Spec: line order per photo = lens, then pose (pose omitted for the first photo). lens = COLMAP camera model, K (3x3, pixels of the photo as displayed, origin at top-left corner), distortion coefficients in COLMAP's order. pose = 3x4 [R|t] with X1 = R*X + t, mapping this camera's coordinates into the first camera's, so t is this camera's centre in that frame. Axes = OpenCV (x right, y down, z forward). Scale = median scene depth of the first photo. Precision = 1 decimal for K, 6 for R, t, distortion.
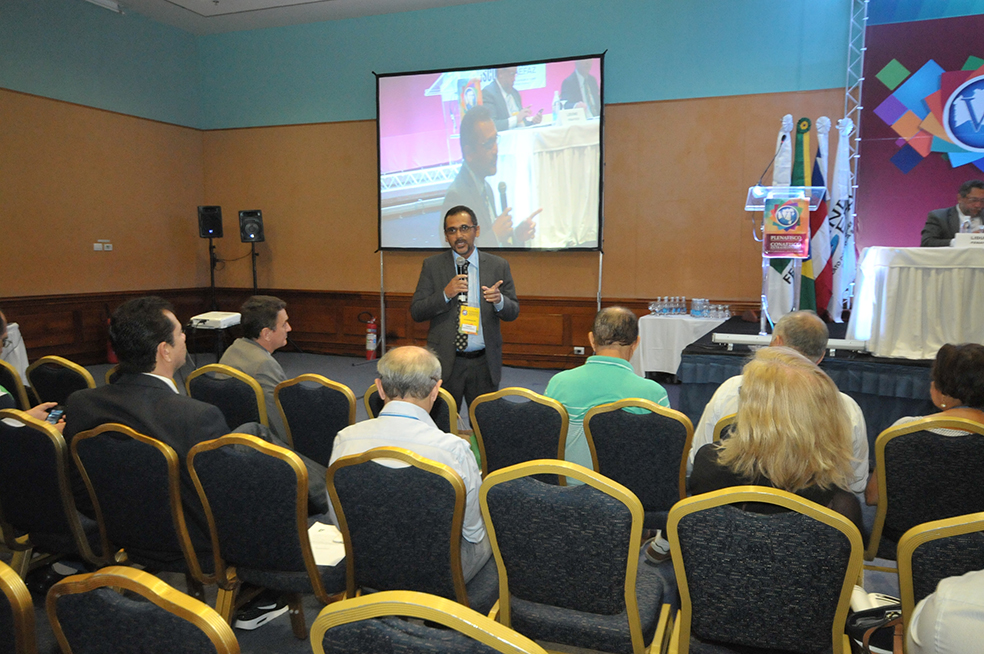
lens RADIAL K [[800.8, 0, 488.0], [0, 800.8, 330.4], [0, 0, 1]] dist [0.013410, 0.012774]
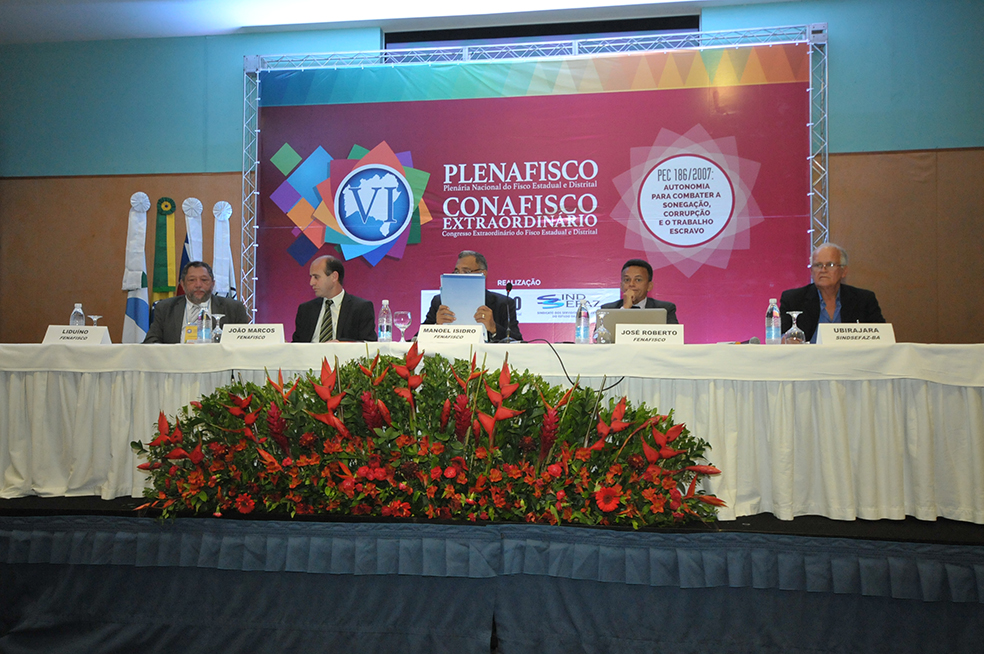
lens RADIAL K [[773.6, 0, 492.8], [0, 773.6, 330.5], [0, 0, 1]] dist [0.021595, 0.002949]
pose [[0.967010, 0.008621, 0.254591, 0.515078], [0.023617, 0.992089, -0.123297, -0.009775], [-0.253640, 0.125242, 0.959157, 0.120014]]
